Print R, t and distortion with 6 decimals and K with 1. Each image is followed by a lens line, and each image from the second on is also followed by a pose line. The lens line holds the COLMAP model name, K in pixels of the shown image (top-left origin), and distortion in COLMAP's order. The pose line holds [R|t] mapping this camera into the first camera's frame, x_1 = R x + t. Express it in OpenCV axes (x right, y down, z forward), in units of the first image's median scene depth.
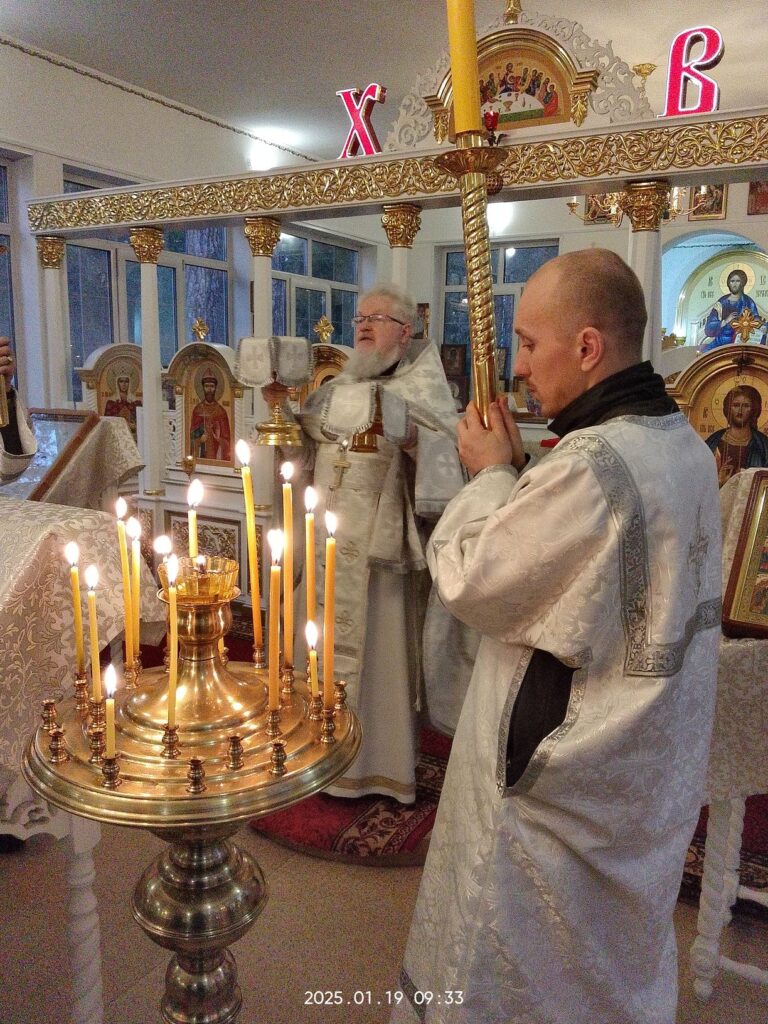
lens RADIAL K [[803.9, 0, 384.4], [0, 803.9, 511.3], [0, 0, 1]] dist [0.062104, -0.137794]
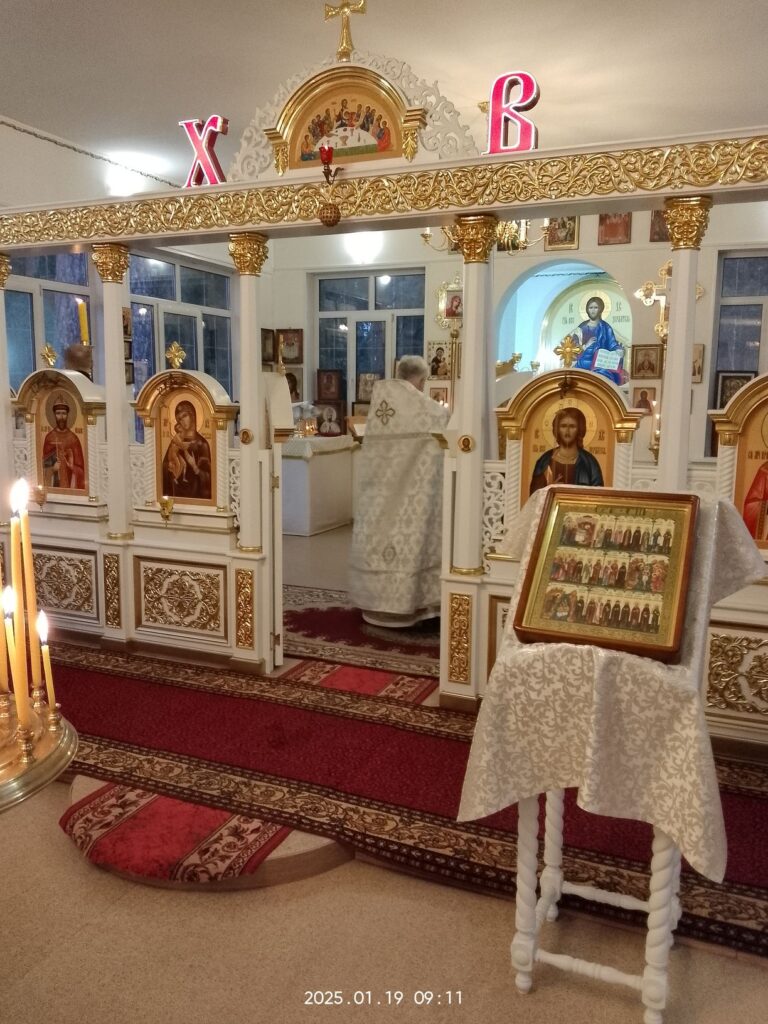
lens RADIAL K [[803.9, 0, 378.9], [0, 803.9, 516.2], [0, 0, 1]] dist [0.062104, -0.137794]
pose [[0.992287, -0.028805, 0.120566, 0.057779], [0.031540, 0.999285, -0.020839, 0.001696], [-0.119880, 0.024481, 0.992487, -0.020195]]
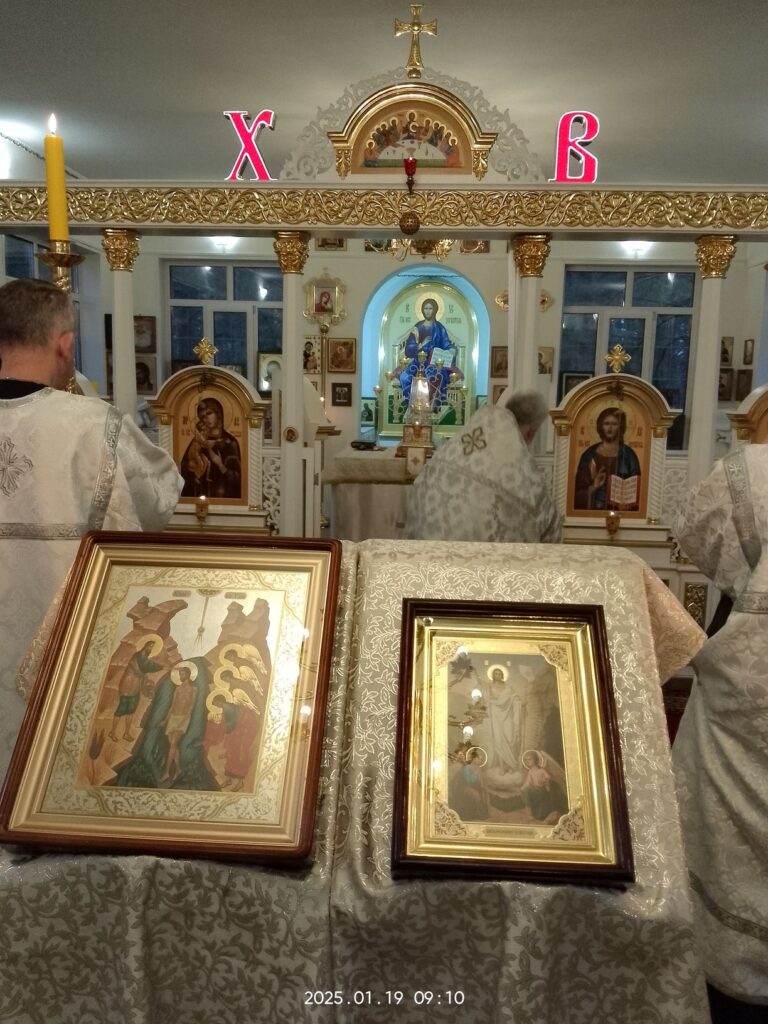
lens RADIAL K [[803.9, 0, 383.9], [0, 803.9, 514.4], [0, 0, 1]] dist [0.062104, -0.137794]
pose [[0.895885, -0.069252, 0.438855, -0.387690], [0.073797, 0.997251, 0.006716, -0.026312], [-0.438113, 0.026370, 0.898533, 0.052529]]
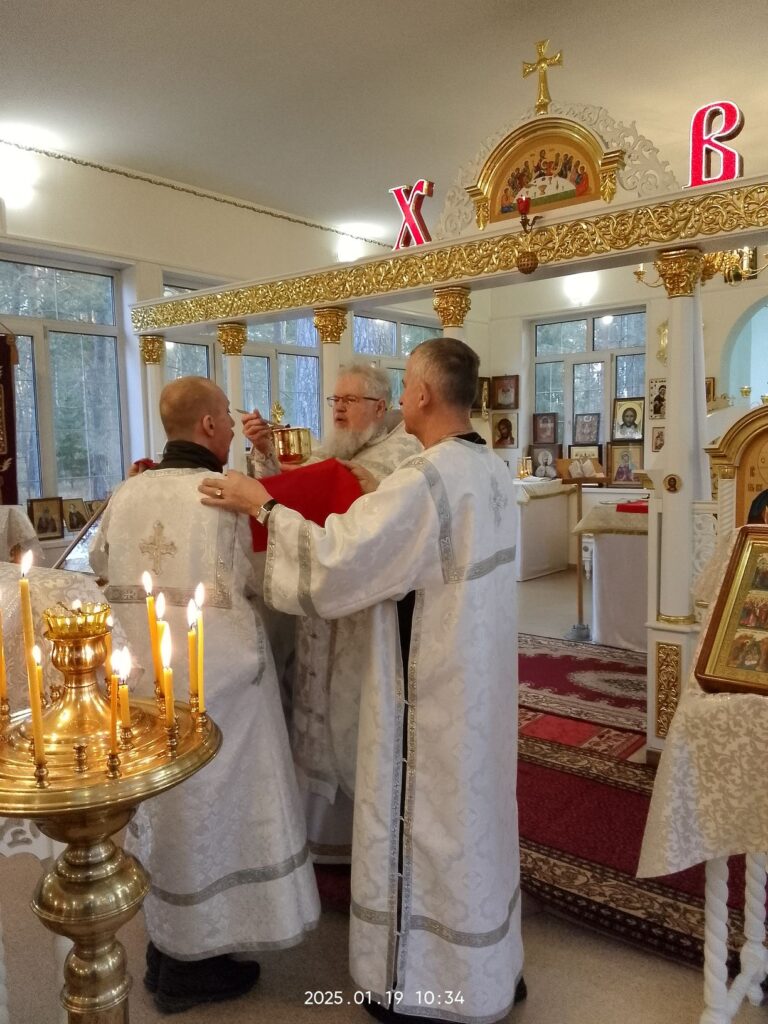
lens RADIAL K [[803.9, 0, 384.6], [0, 803.9, 516.8], [0, 0, 1]] dist [0.062104, -0.137794]
pose [[0.987829, -0.026861, -0.153208, 0.098984], [0.014043, 0.996355, -0.084140, 0.008829], [0.154909, 0.080964, 0.984605, -0.034438]]
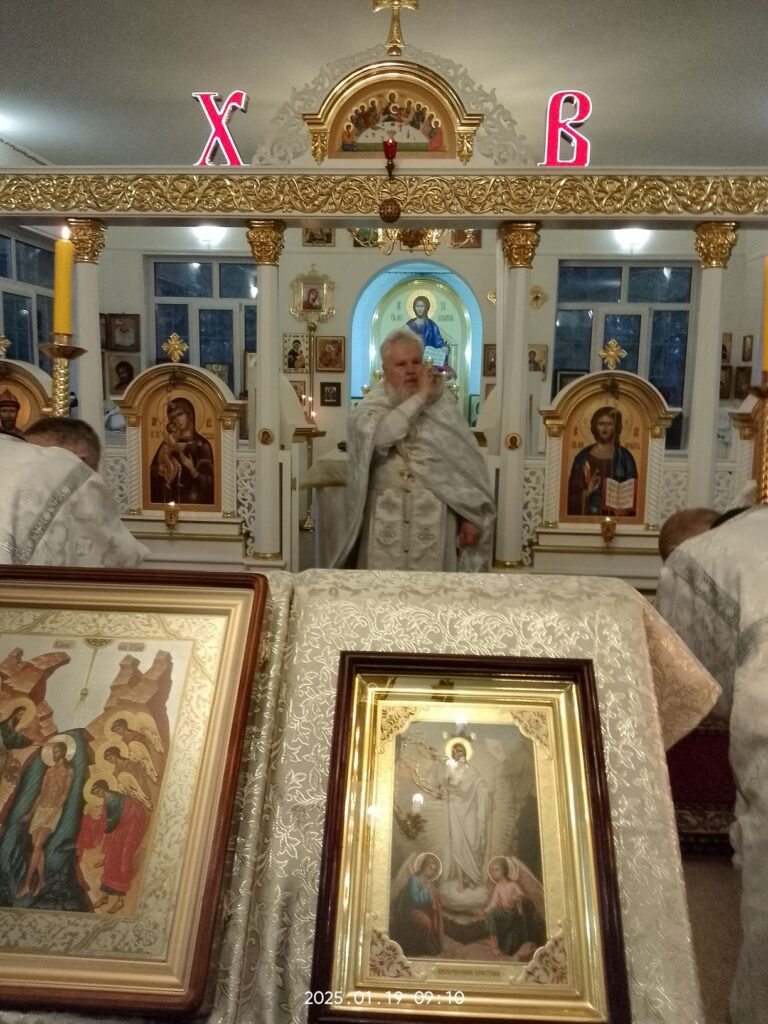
lens RADIAL K [[803.9, 0, 384.6], [0, 803.9, 512.1], [0, 0, 1]] dist [0.062104, -0.137794]
pose [[0.893595, -0.072231, 0.443024, -0.338214], [0.077994, 0.996940, 0.005226, -0.034211], [-0.442045, 0.029884, 0.896495, 0.104499]]
